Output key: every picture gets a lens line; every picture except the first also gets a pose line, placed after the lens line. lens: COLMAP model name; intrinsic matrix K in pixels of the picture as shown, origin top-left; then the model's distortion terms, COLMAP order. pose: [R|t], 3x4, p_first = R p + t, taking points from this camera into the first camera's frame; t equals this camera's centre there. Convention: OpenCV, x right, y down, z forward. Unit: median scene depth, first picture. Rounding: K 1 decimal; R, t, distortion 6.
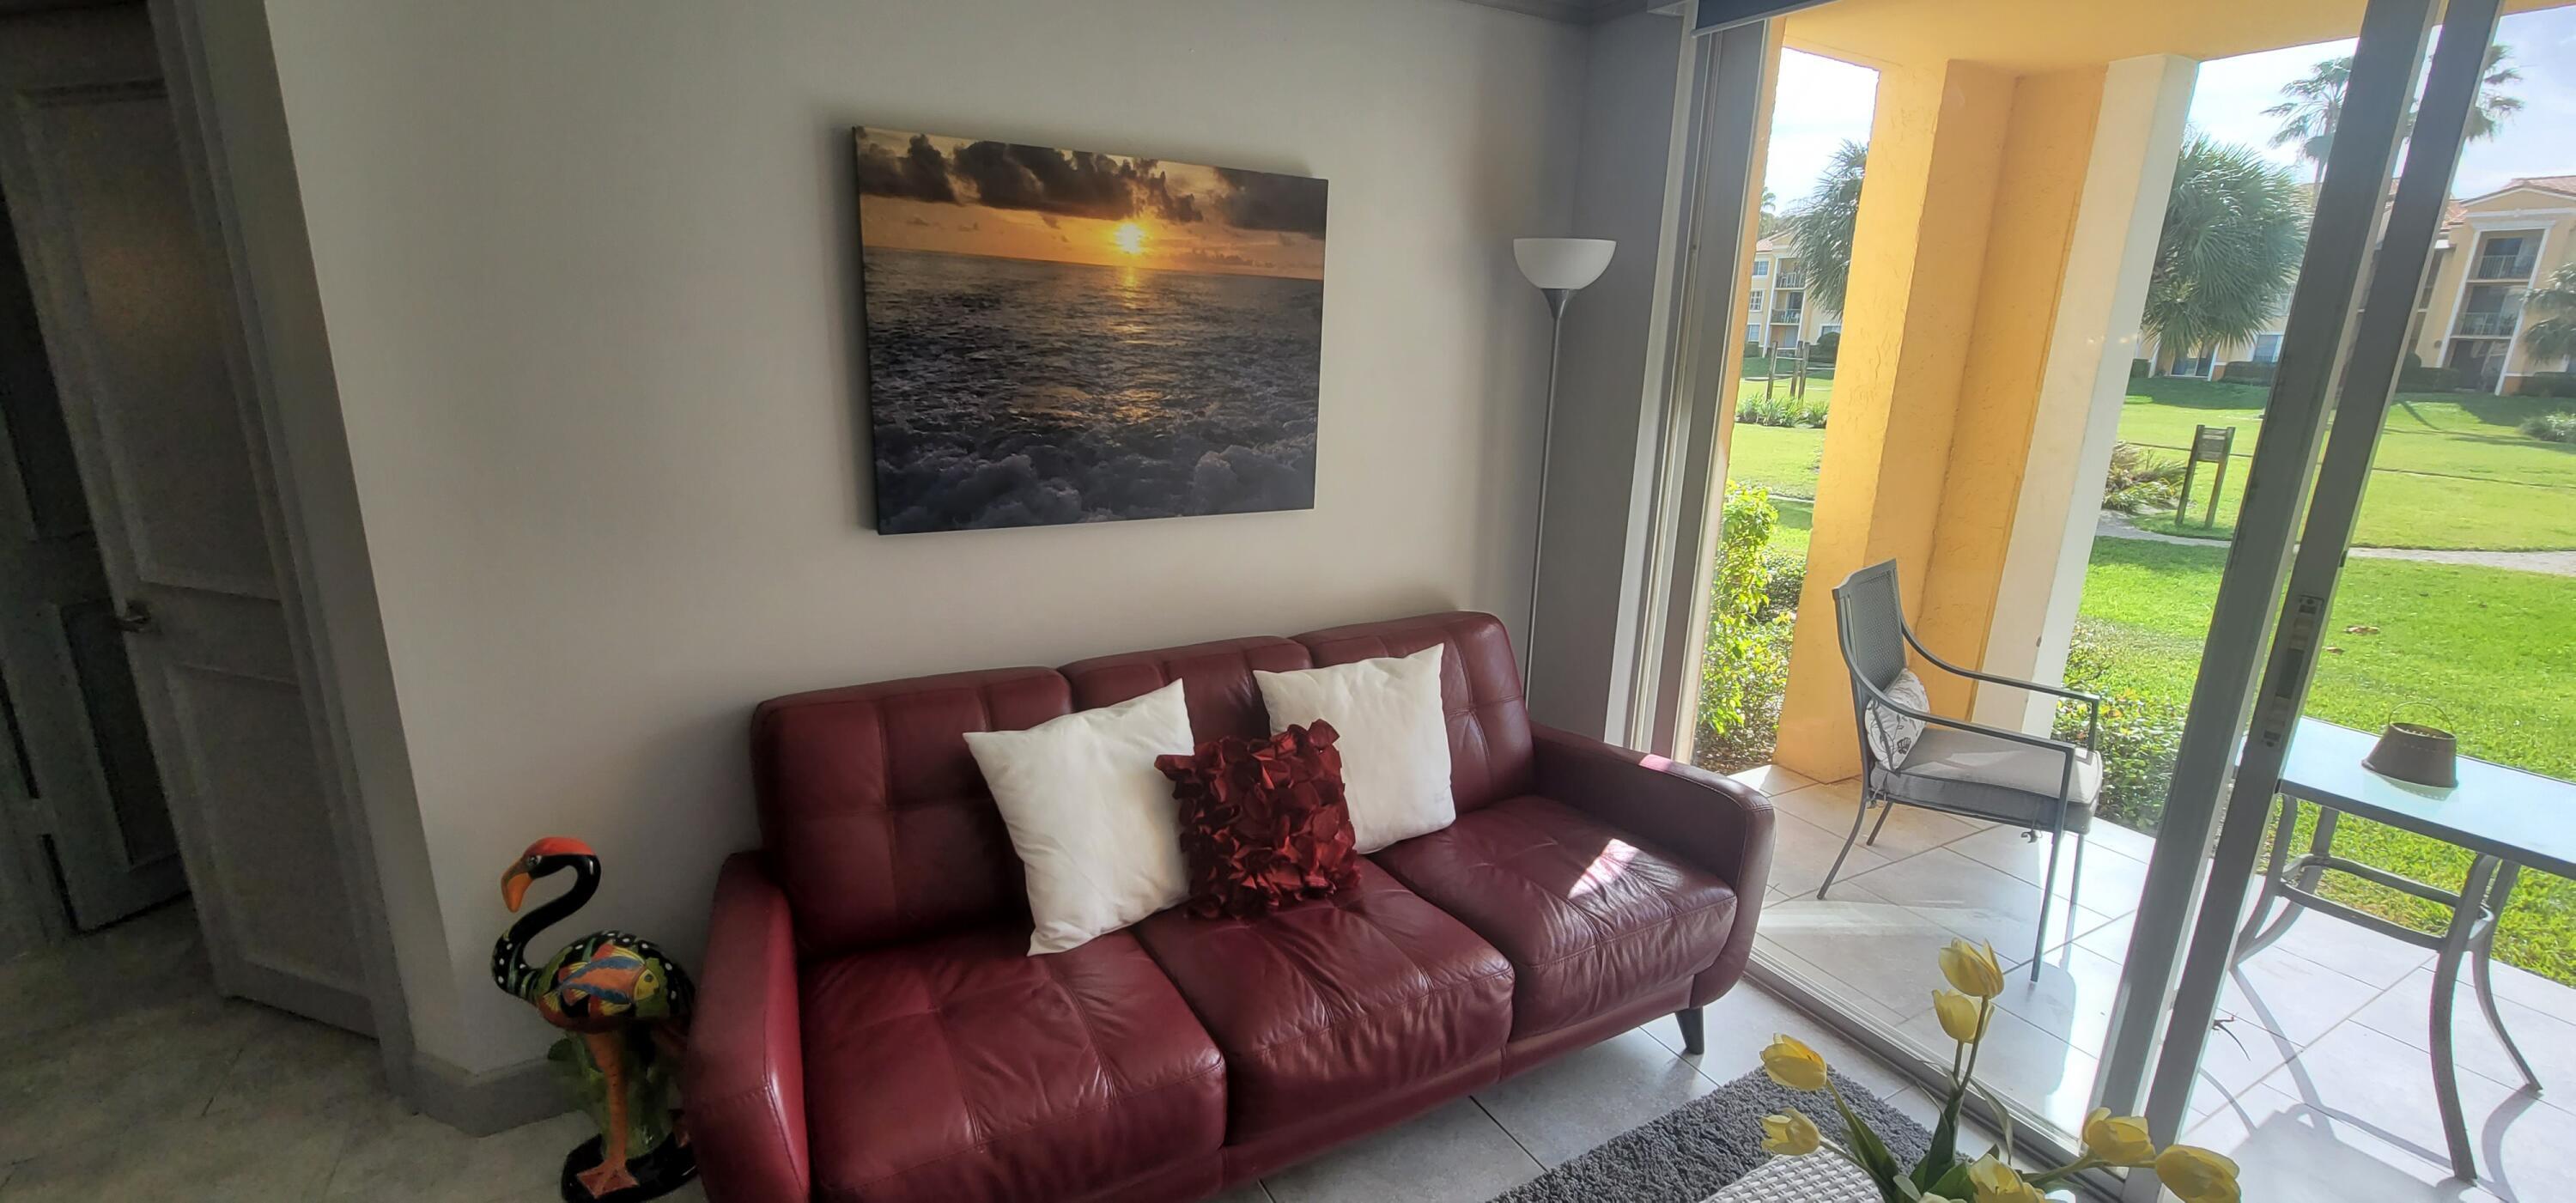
lens RADIAL K [[1049.2, 0, 1288.4], [0, 1049.2, 600.7], [0, 0, 1]] dist [-0.008265, 0.002317]
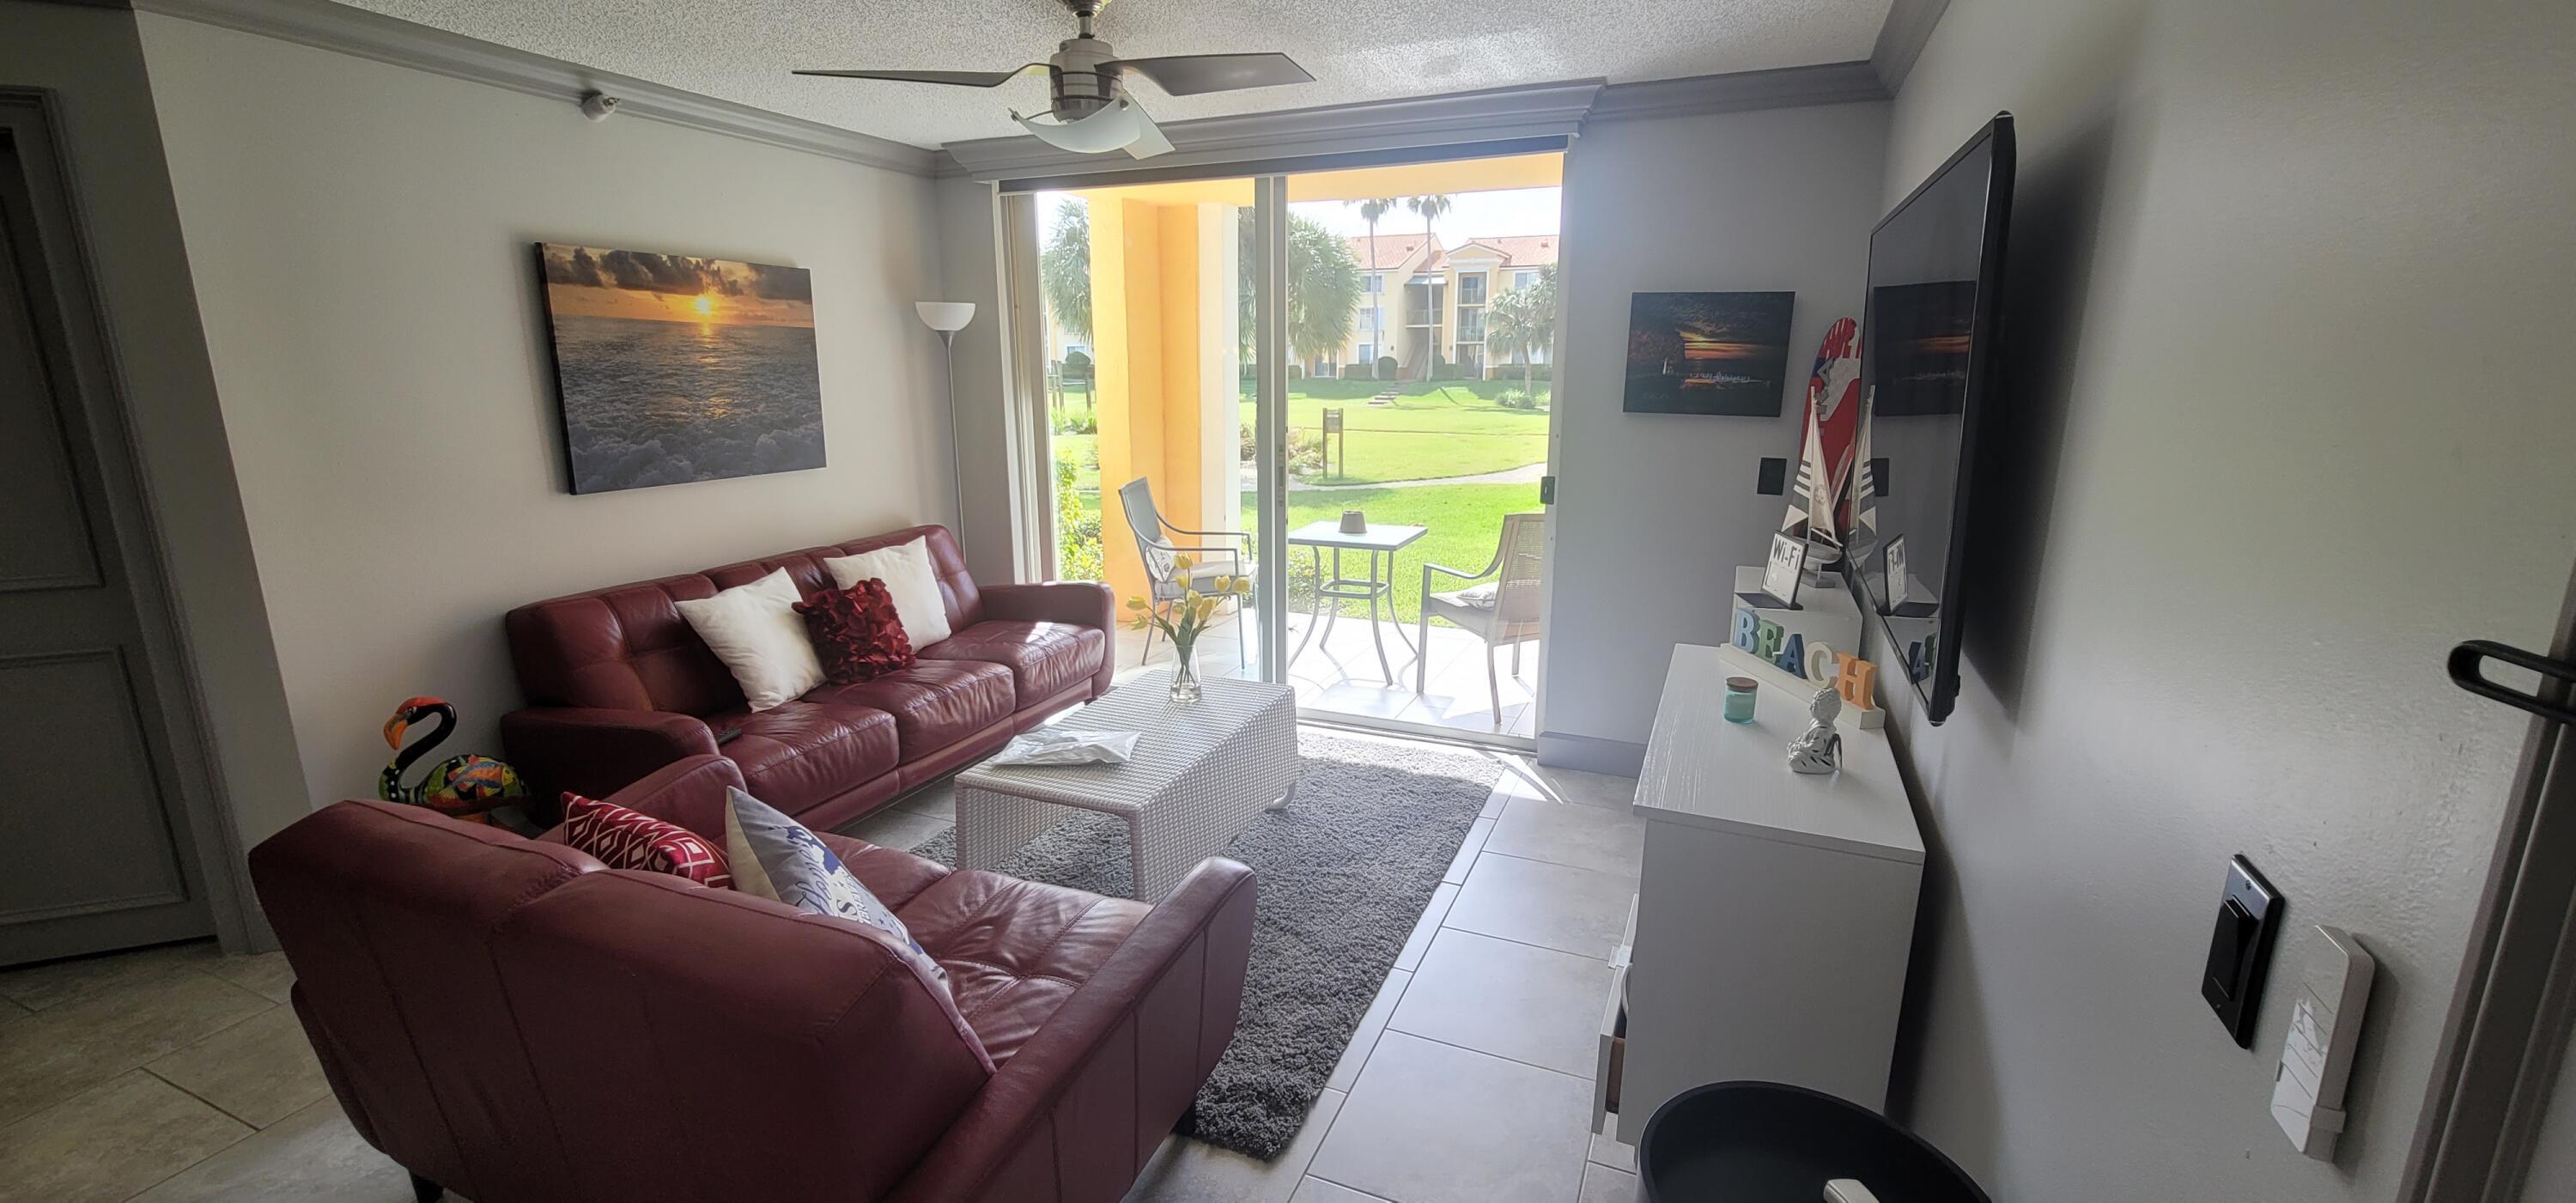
lens RADIAL K [[1049.2, 0, 1282.3], [0, 1049.2, 594.4], [0, 0, 1]] dist [-0.008265, 0.002317]
pose [[0.791710, -0.162461, 0.588899, -0.460565], [0.178531, 0.983437, 0.031287, 0.206964], [-0.584227, 0.080367, 0.807601, -0.806275]]
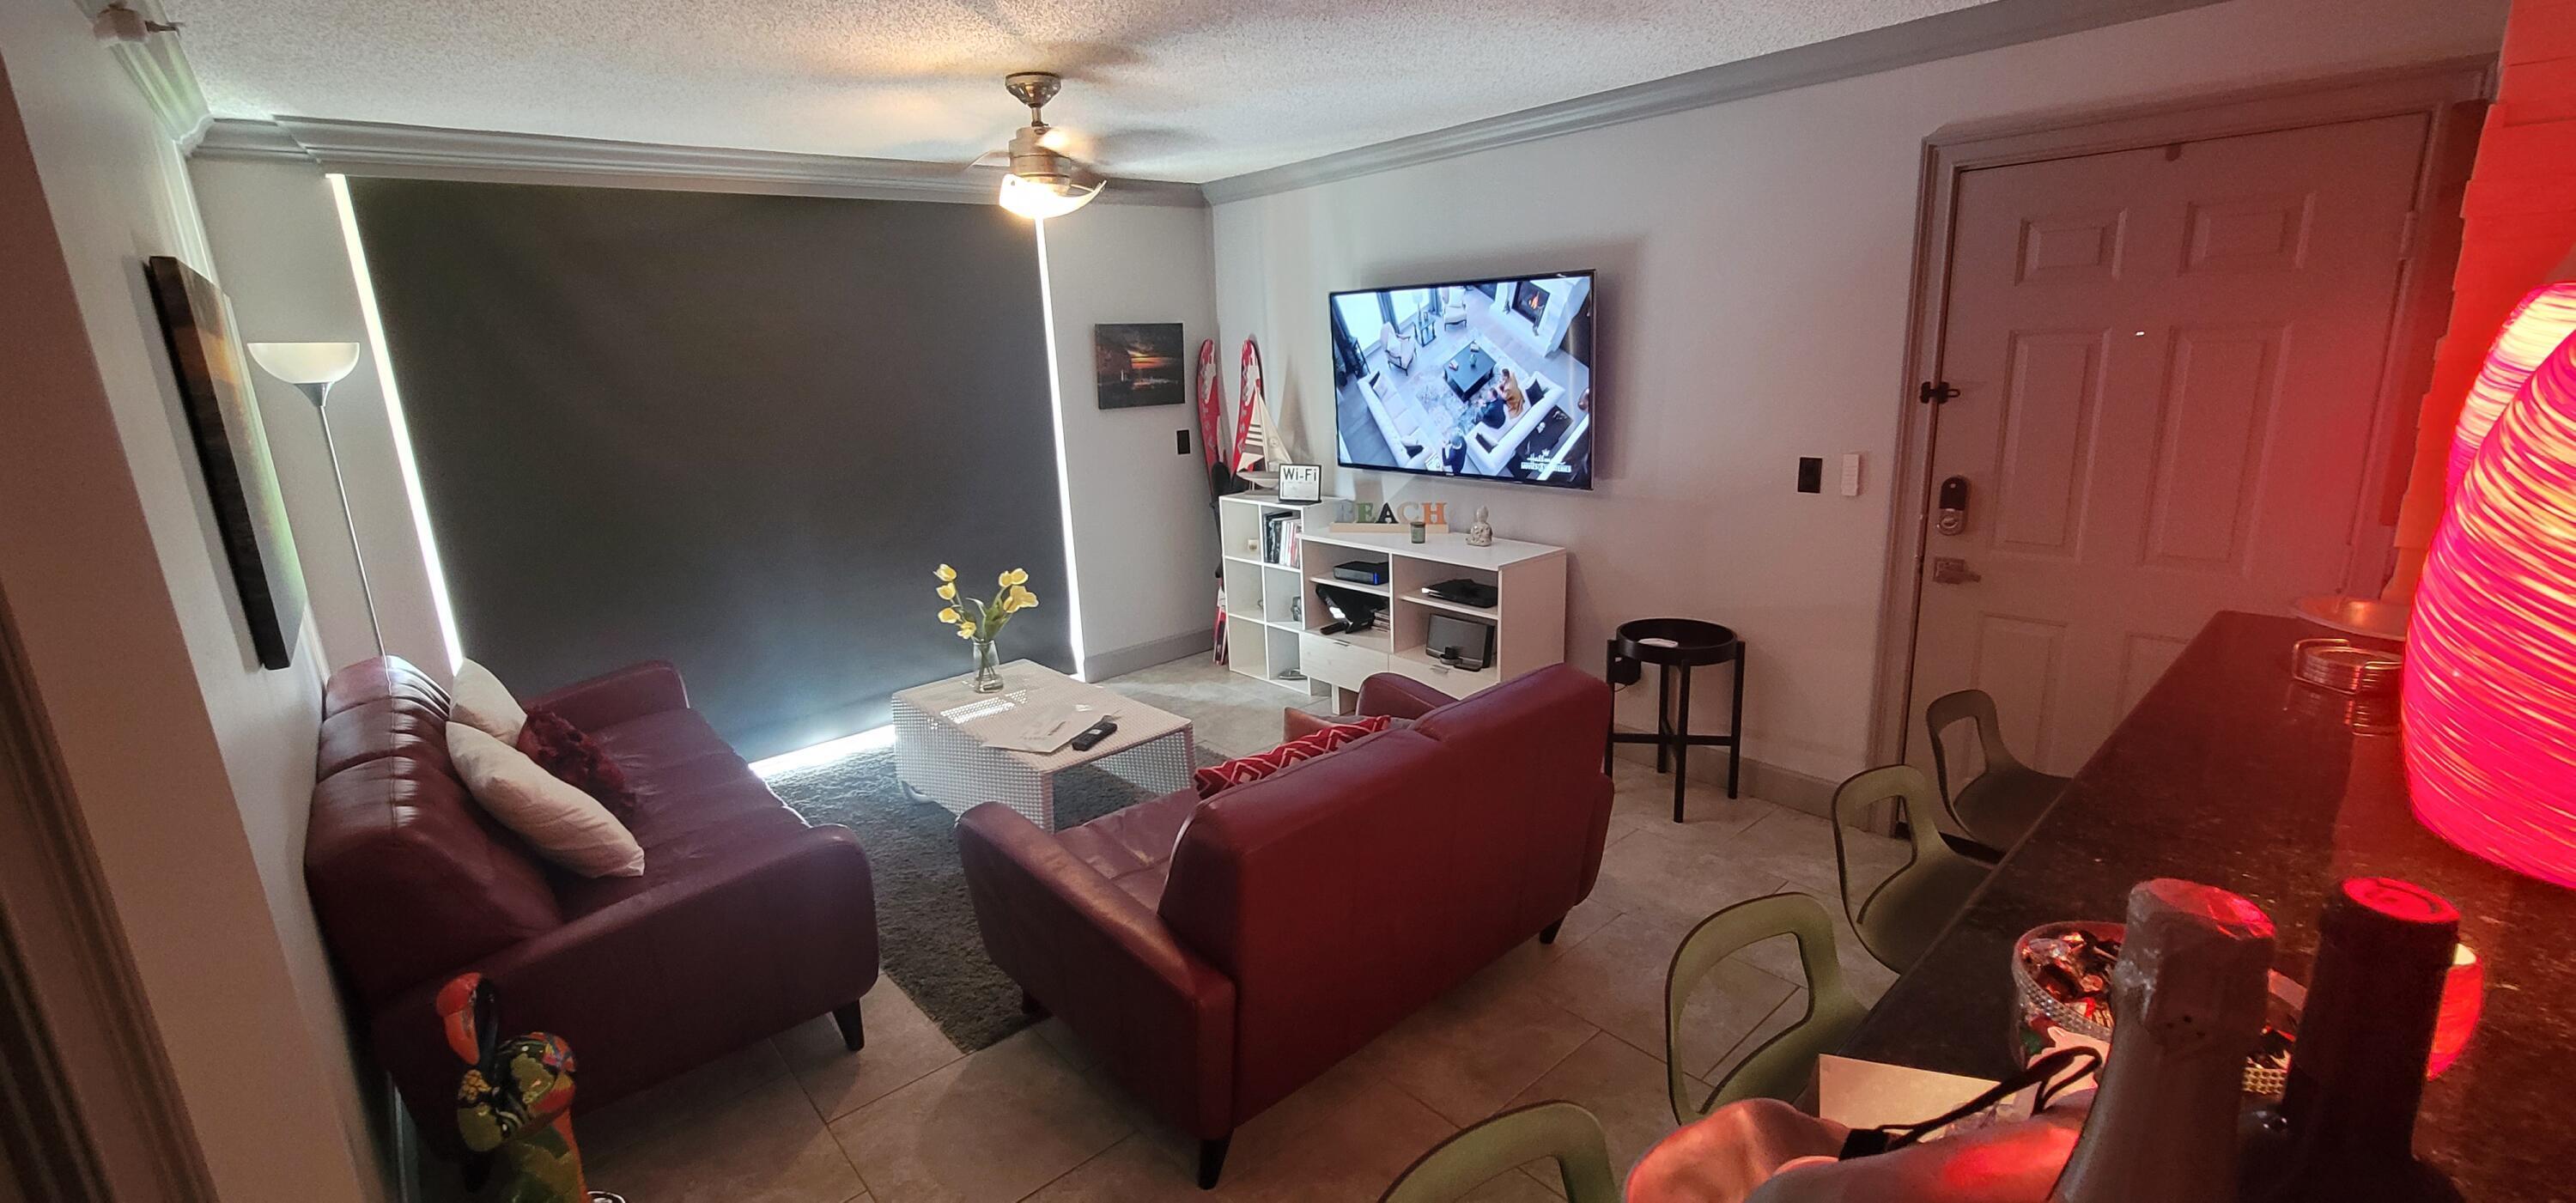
lens RADIAL K [[1049.2, 0, 1282.1], [0, 1049.2, 598.6], [0, 0, 1]] dist [-0.008265, 0.002317]
pose [[-0.207947, -0.256000, 0.944046, -1.356559], [0.287946, 0.906355, 0.309206, -0.142256], [-0.934797, 0.336133, -0.114759, 0.203856]]
